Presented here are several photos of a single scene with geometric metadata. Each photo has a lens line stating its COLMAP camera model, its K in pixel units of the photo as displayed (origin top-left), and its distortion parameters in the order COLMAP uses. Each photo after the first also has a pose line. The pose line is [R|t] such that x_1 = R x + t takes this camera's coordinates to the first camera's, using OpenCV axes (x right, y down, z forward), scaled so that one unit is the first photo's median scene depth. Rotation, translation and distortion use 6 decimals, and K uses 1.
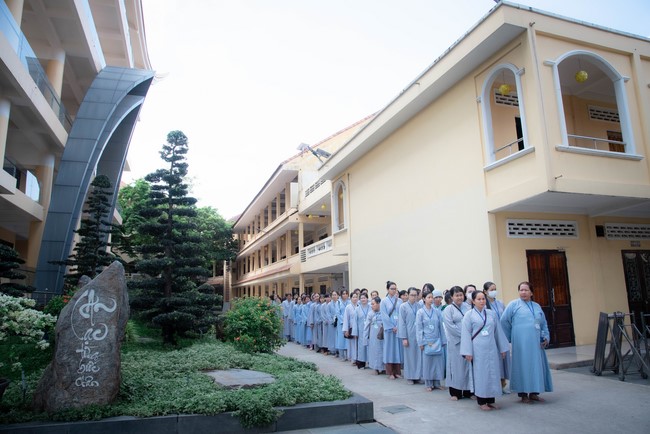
lens RADIAL K [[470.0, 0, 325.0], [0, 470.0, 217.0], [0, 0, 1]] dist [-0.061411, 0.000919]
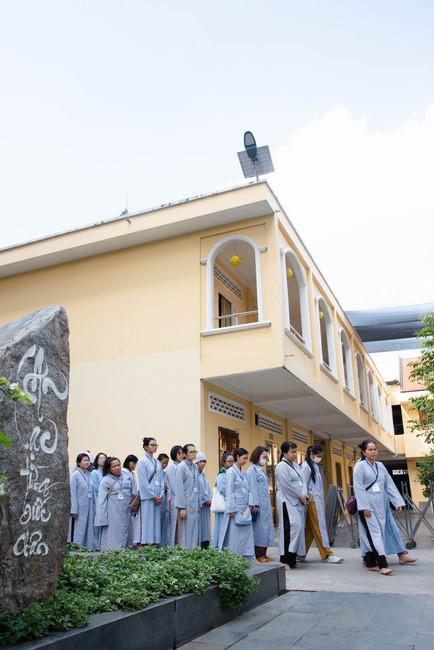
lens RADIAL K [[528.4, 0, 217.0], [0, 528.4, 325.0], [0, 0, 1]] dist [-0.011395, -0.006667]
pose [[0.689886, 0.260748, 0.675328, -0.689630], [-0.151682, 0.964237, -0.217346, 0.206834], [-0.707849, 0.047509, 0.704764, 0.438520]]
